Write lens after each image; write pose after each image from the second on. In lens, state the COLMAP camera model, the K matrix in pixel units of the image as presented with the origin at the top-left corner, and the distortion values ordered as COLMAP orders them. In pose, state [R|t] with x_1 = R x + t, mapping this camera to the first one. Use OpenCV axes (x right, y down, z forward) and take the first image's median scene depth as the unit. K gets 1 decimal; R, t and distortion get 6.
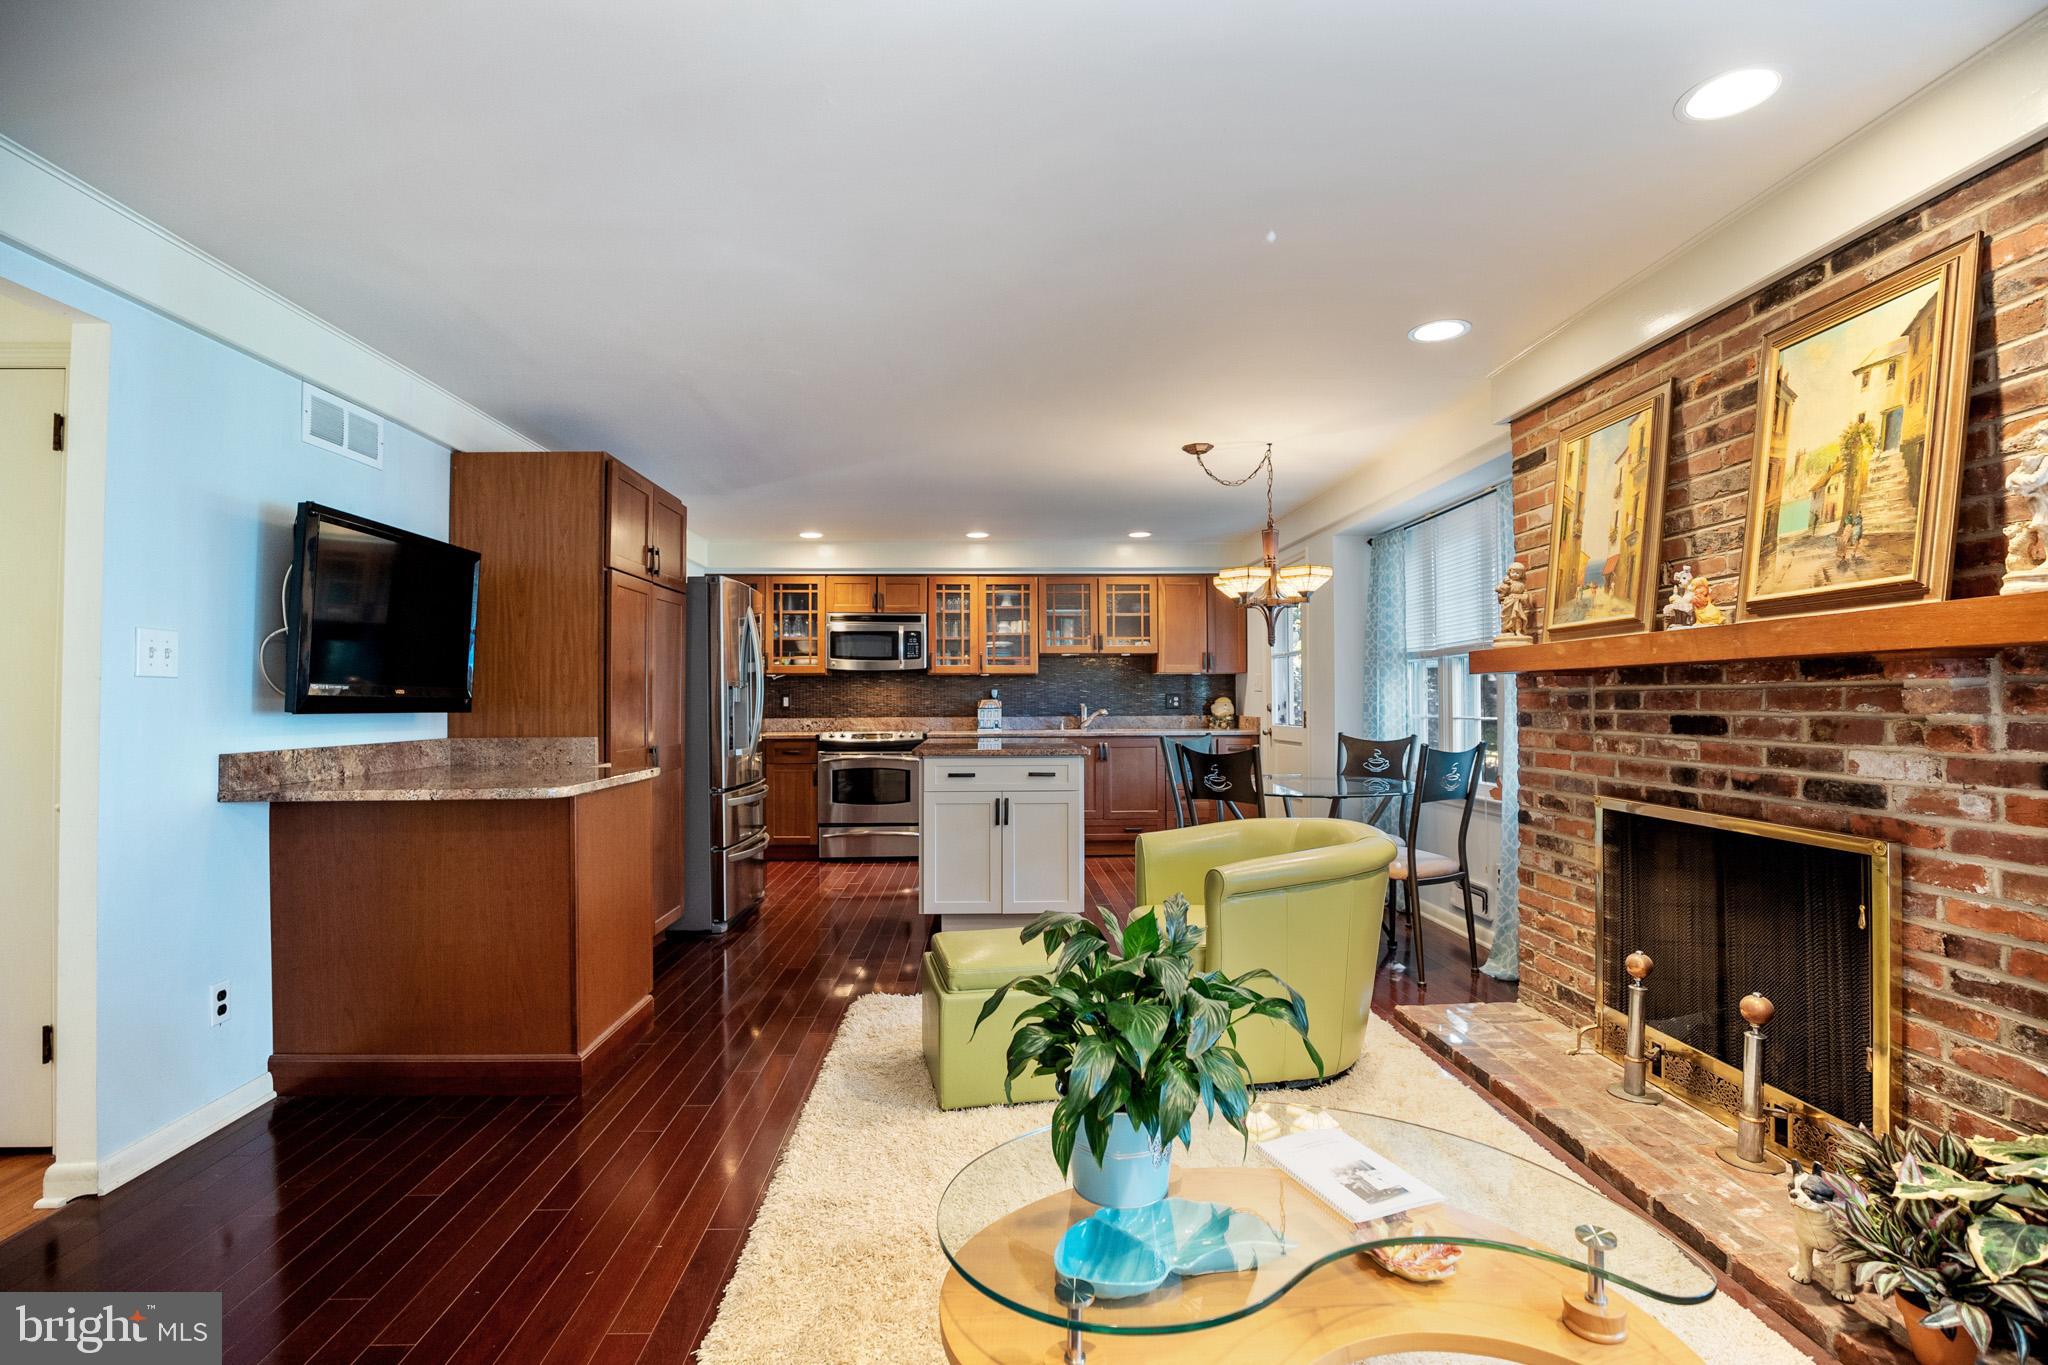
lens RADIAL K [[921.7, 0, 1014.8], [0, 921.7, 676.4], [0, 0, 1]] dist [-0.018575, 0.002917]
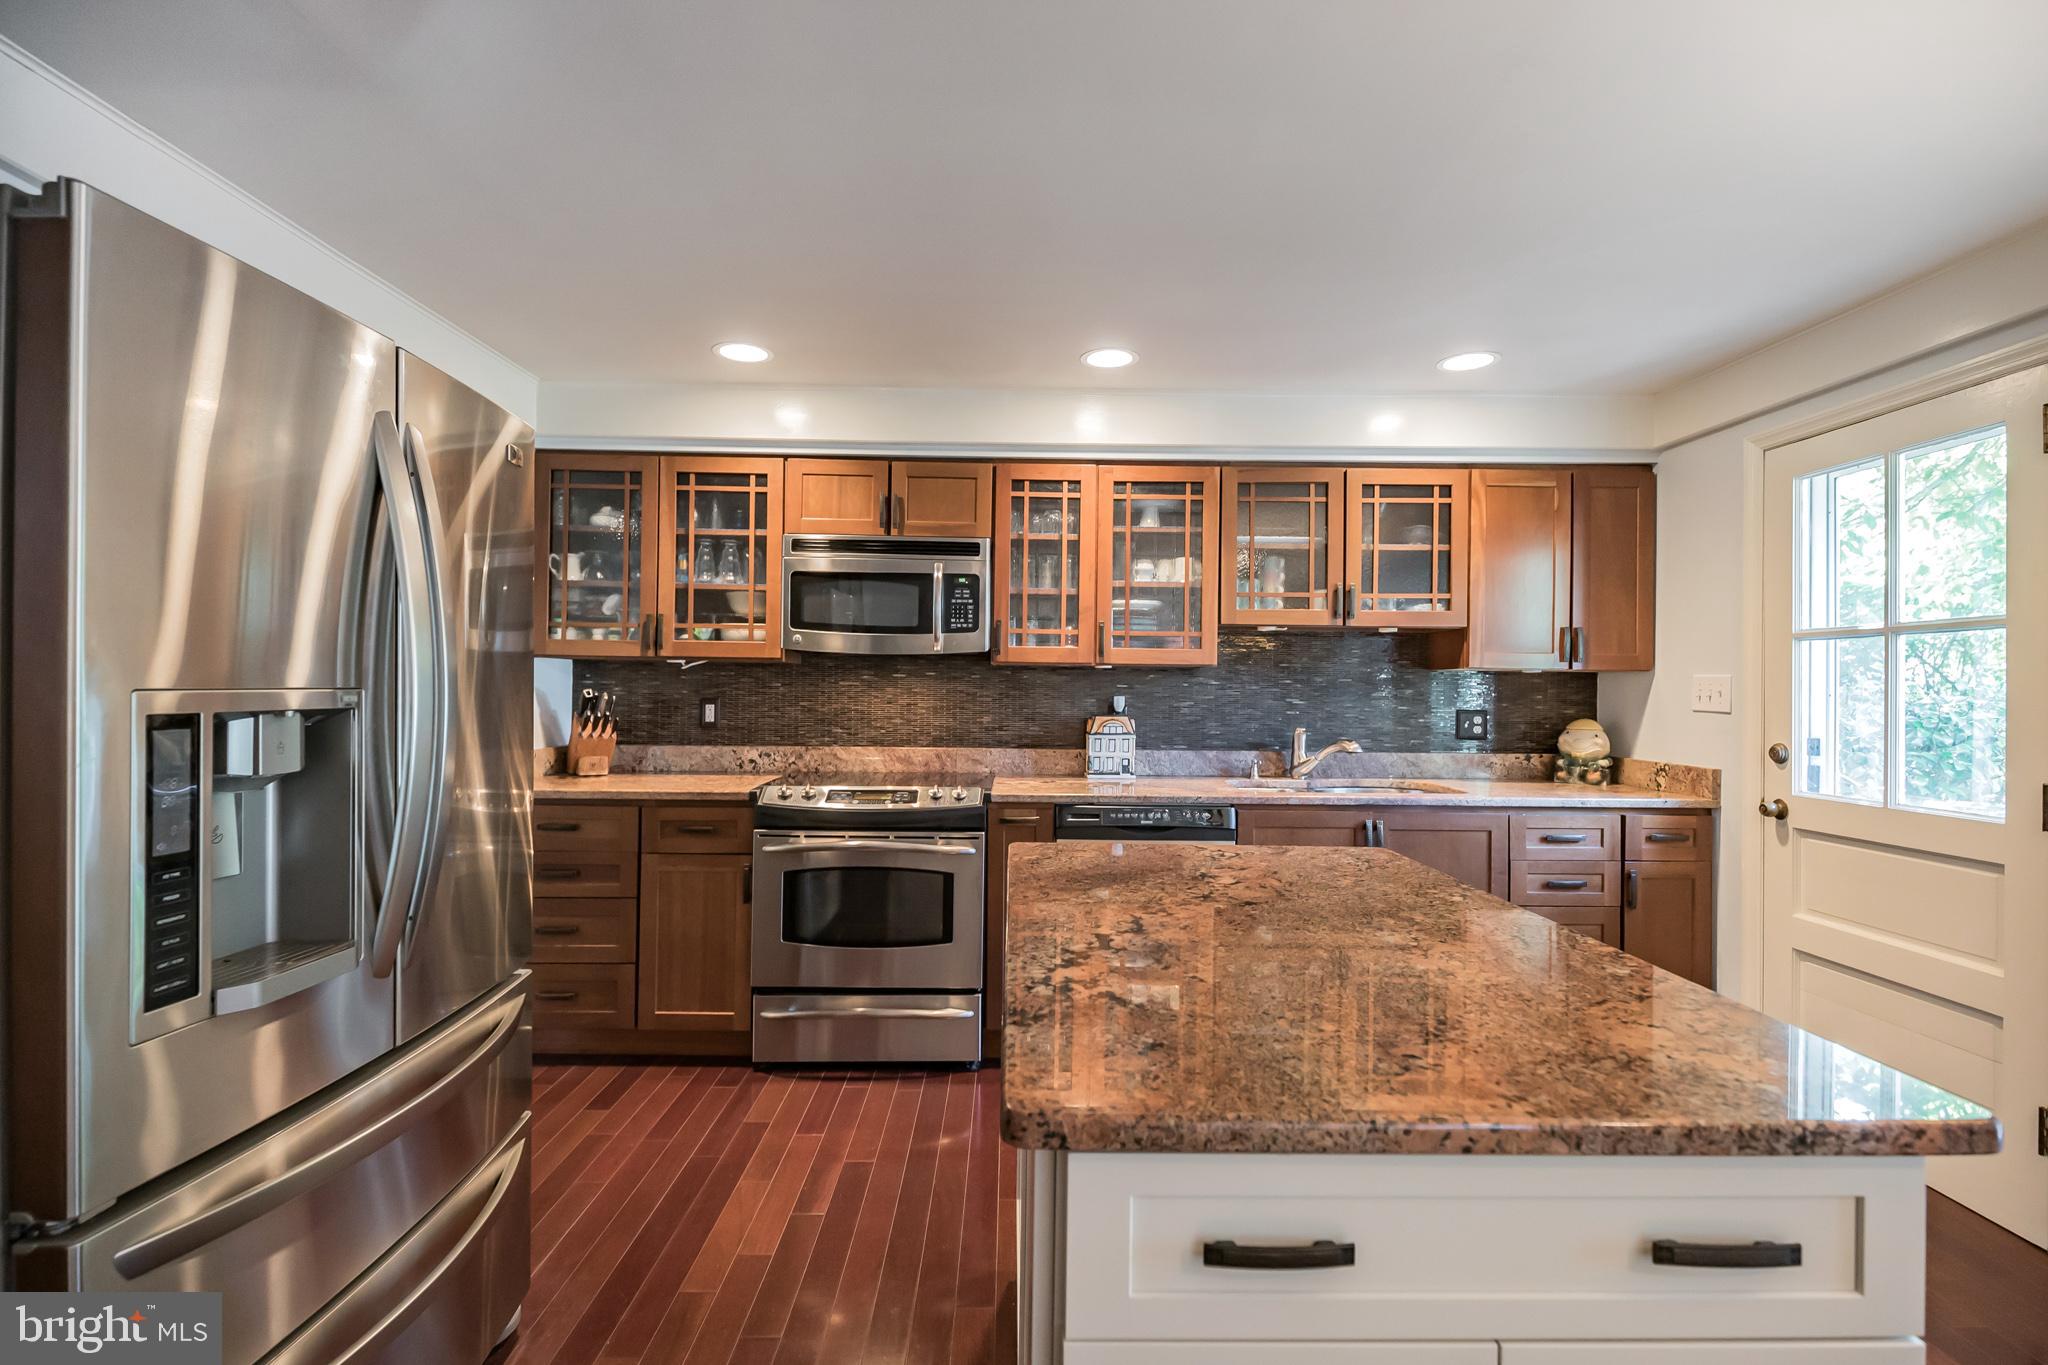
lens RADIAL K [[921.7, 0, 1020.5], [0, 921.7, 668.1], [0, 0, 1]] dist [-0.018575, 0.002917]
pose [[0.999469, 0.015753, -0.028535, -0.122636], [-0.015568, 0.999856, 0.006696, -0.006823], [0.028636, -0.006248, 0.999570, 0.966018]]
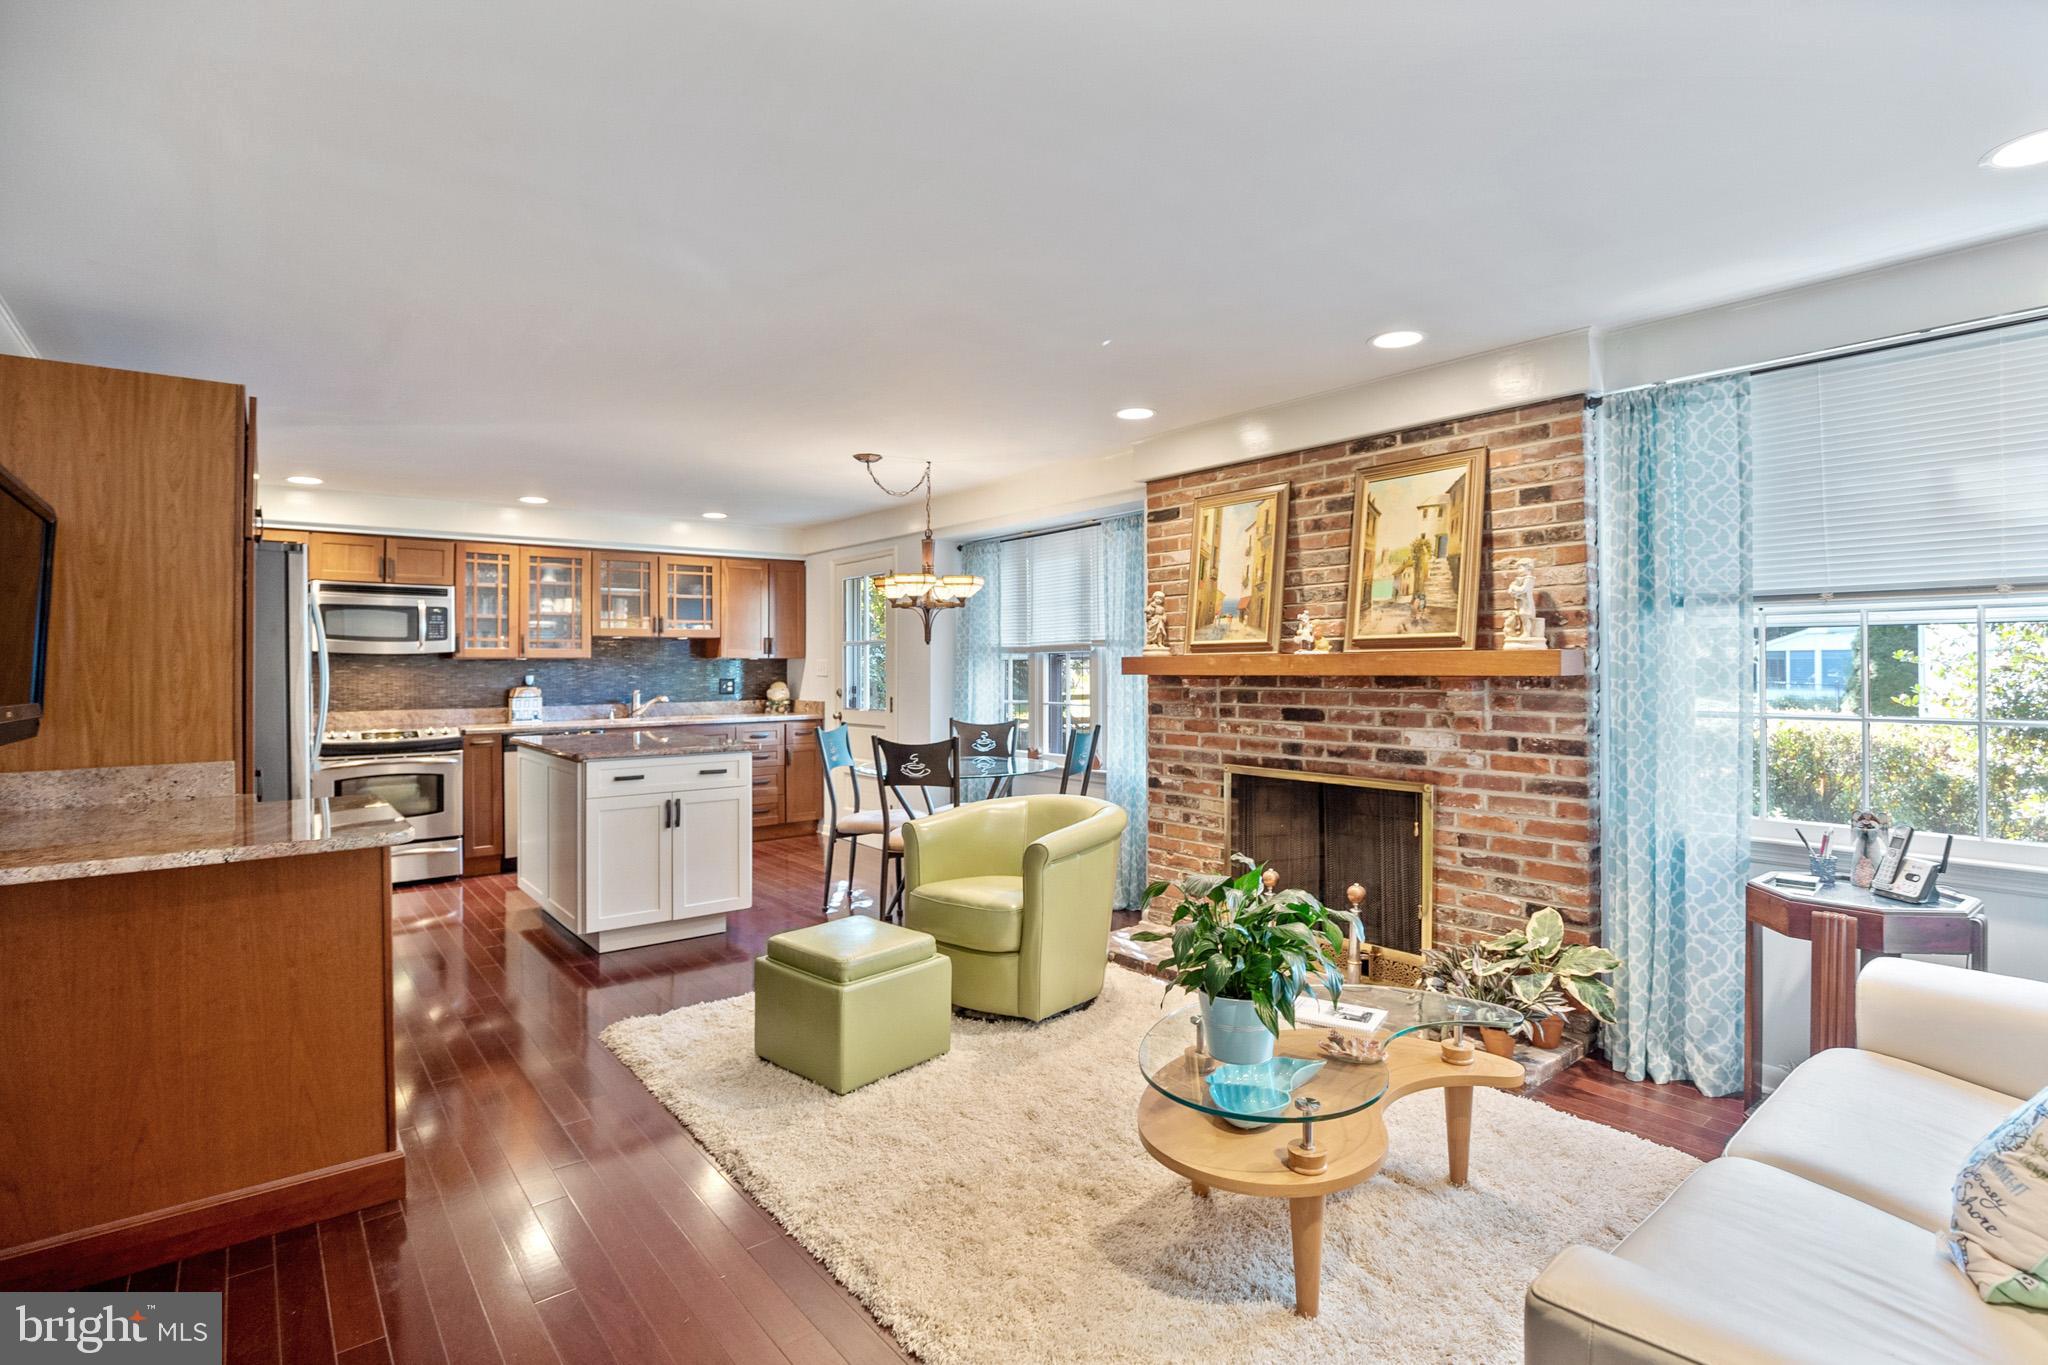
lens RADIAL K [[970.9, 0, 996.5], [0, 970.9, 658.4], [0, 0, 1]] dist [-0.023304, 0.000741]
pose [[0.815277, 0.003570, 0.579060, -0.377175], [-0.011555, 0.999882, 0.010105, -0.032074], [-0.578956, -0.014930, 0.815222, -0.007542]]
